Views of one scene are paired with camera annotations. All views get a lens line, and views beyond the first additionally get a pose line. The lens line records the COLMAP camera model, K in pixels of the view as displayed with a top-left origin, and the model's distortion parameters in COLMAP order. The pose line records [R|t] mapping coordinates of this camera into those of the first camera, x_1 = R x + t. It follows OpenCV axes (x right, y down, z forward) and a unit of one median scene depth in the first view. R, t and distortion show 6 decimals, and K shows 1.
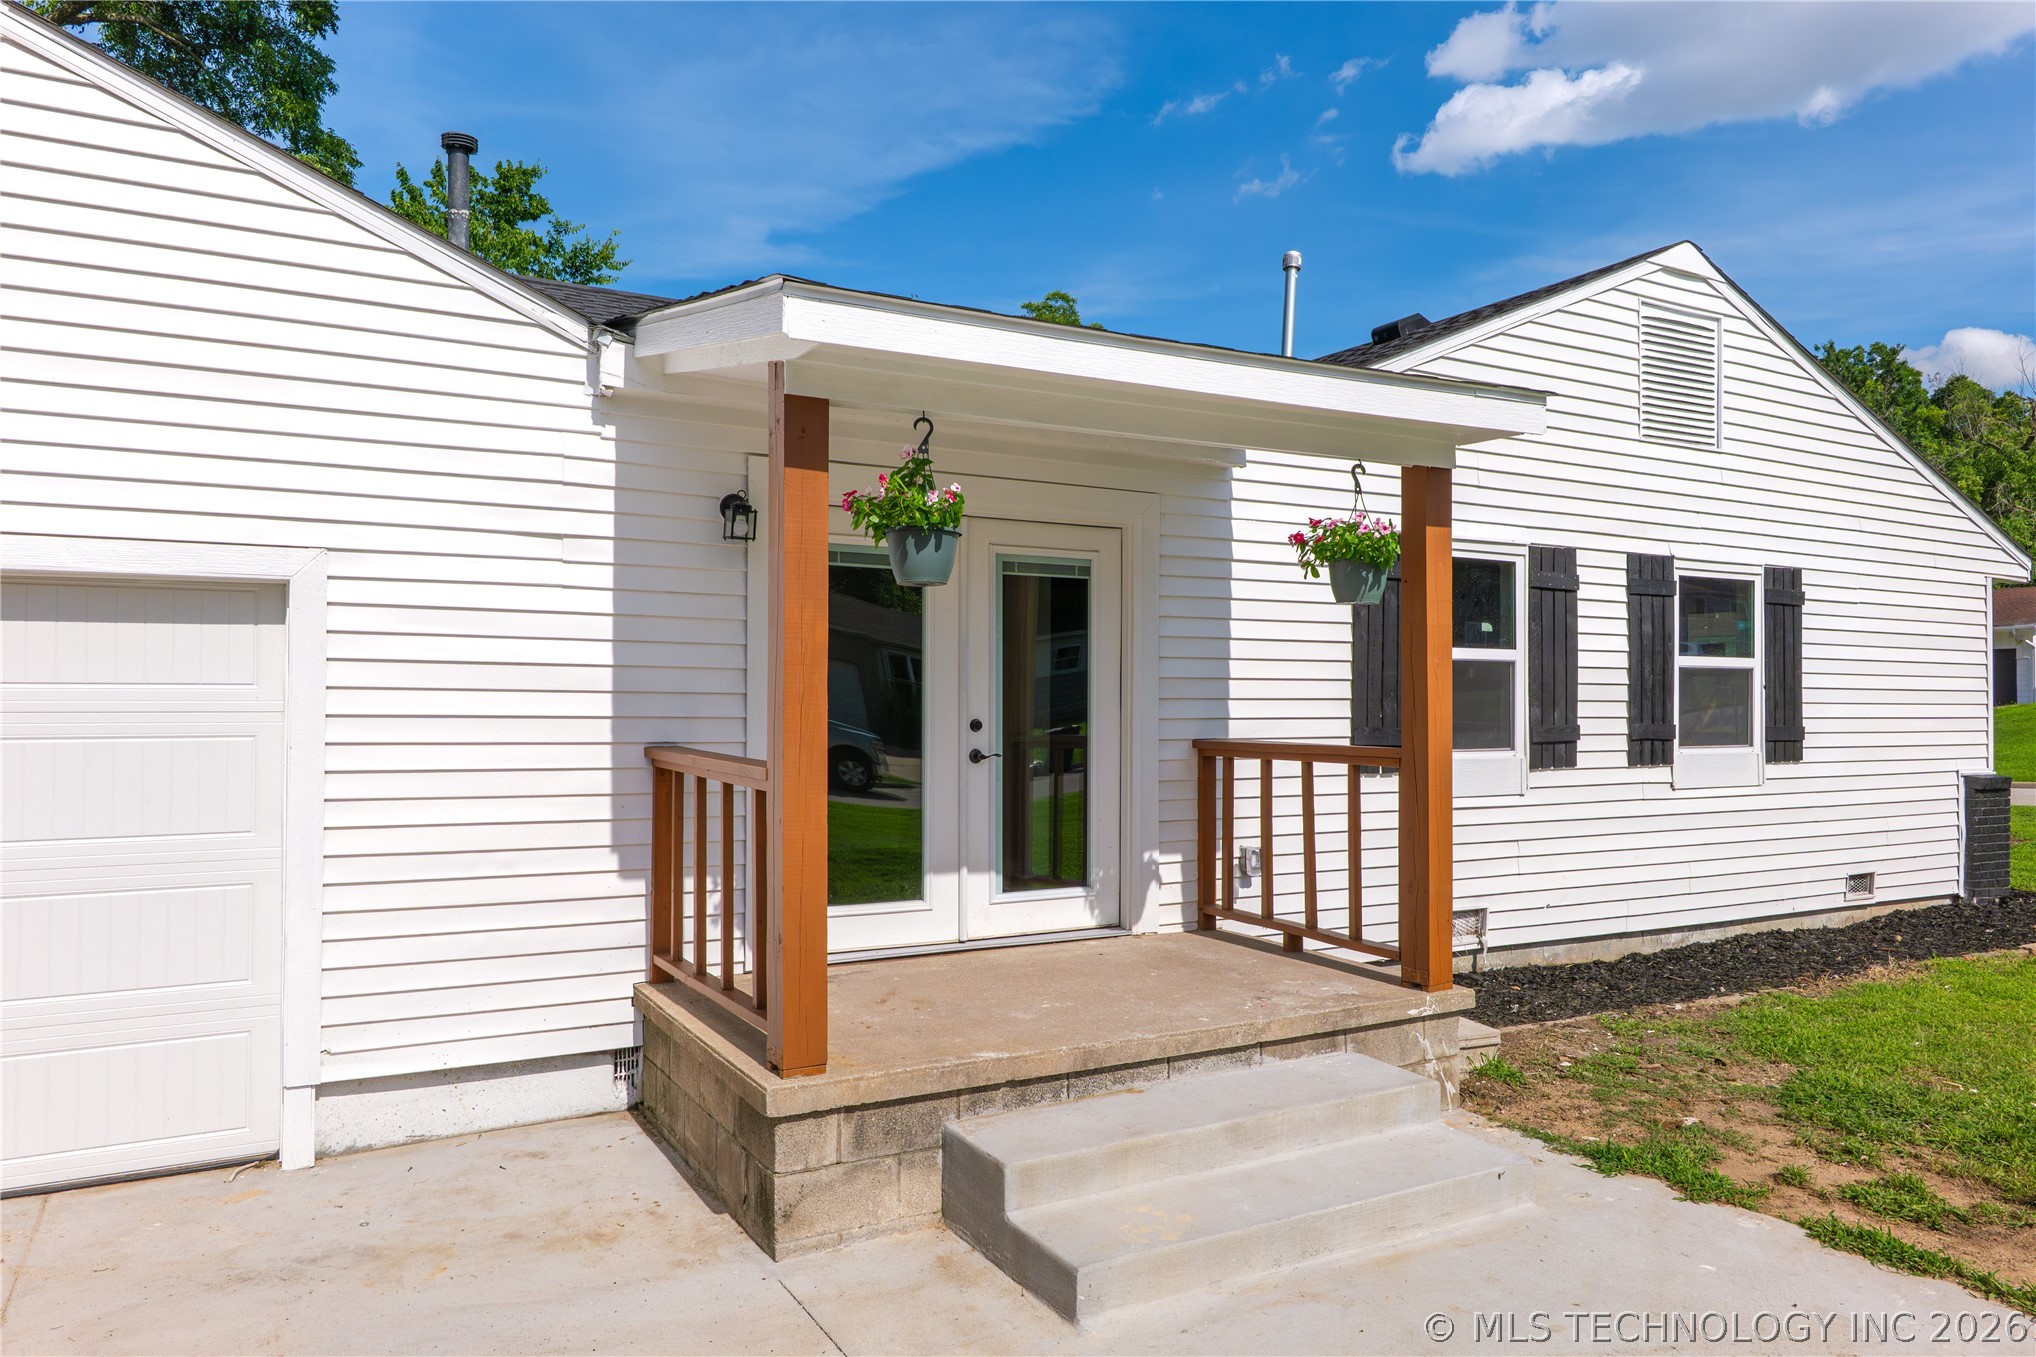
lens RADIAL K [[1344.0, 0, 1021.0], [0, 1344.0, 679.1], [0, 0, 1]] dist [0.003375, 0.006562]
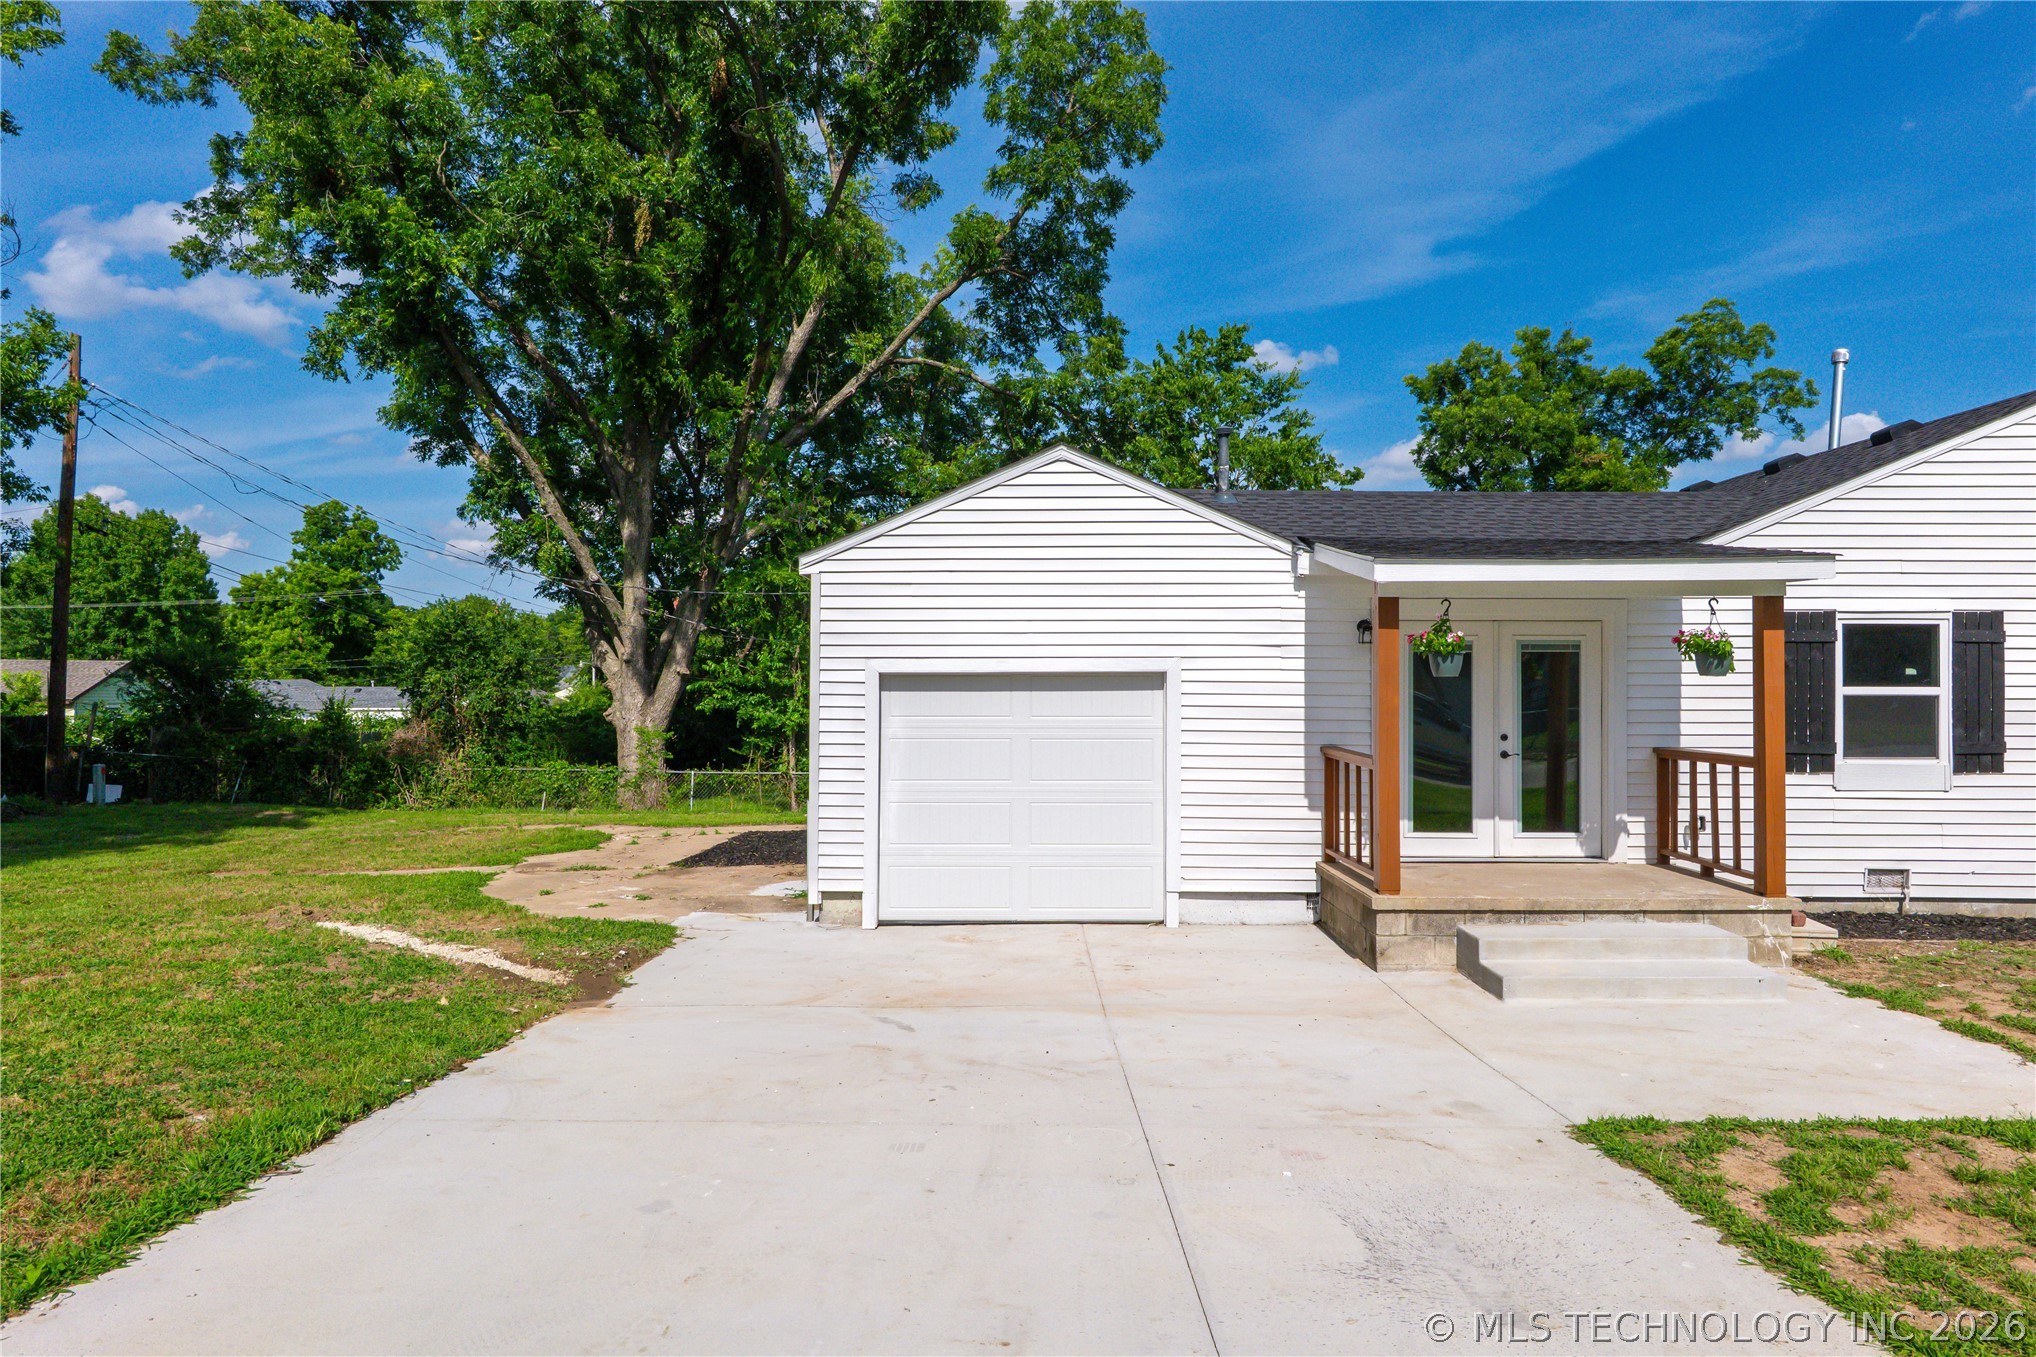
lens RADIAL K [[1221.4, 0, 1018.3], [0, 1221.4, 678.5], [0, 0, 1]] dist [0.002367, 0.001111]
pose [[0.868692, -0.005185, -0.495325, 0.210544], [0.009276, 0.999940, 0.005800, -0.059385], [0.495266, -0.009633, 0.868688, -0.730631]]
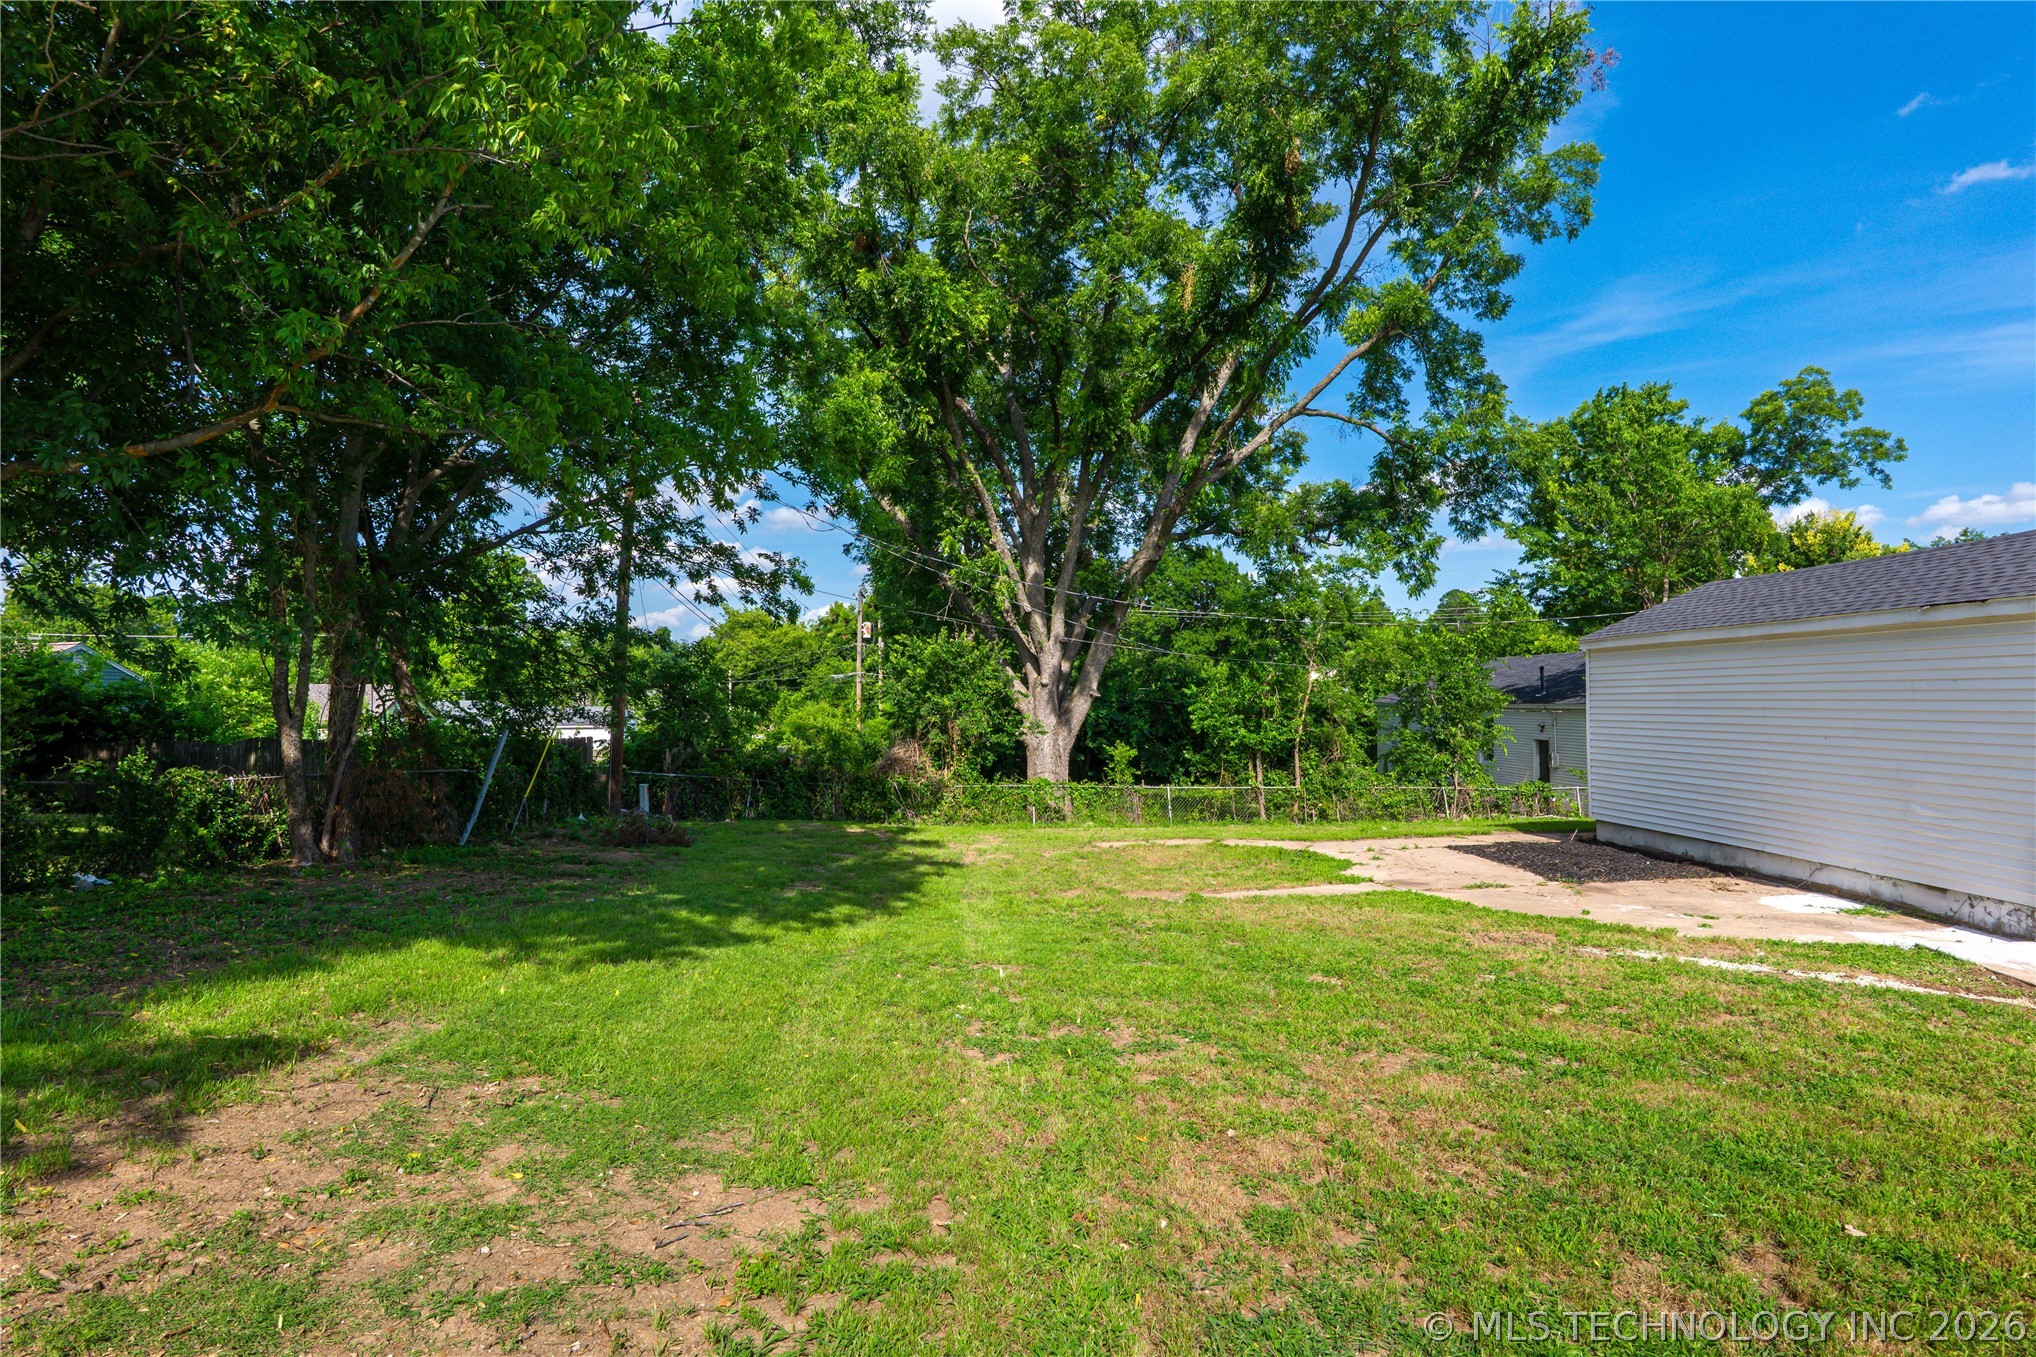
lens RADIAL K [[1072.0, 0, 1035.4], [0, 1072.0, 682.5], [0, 0, 1]] dist [-0.021639, 0.011488]
pose [[0.890320, -0.014565, -0.455103, -1.432606], [0.014464, 0.999889, -0.003704, -0.107853], [0.455107, -0.003285, 0.890431, -1.442263]]
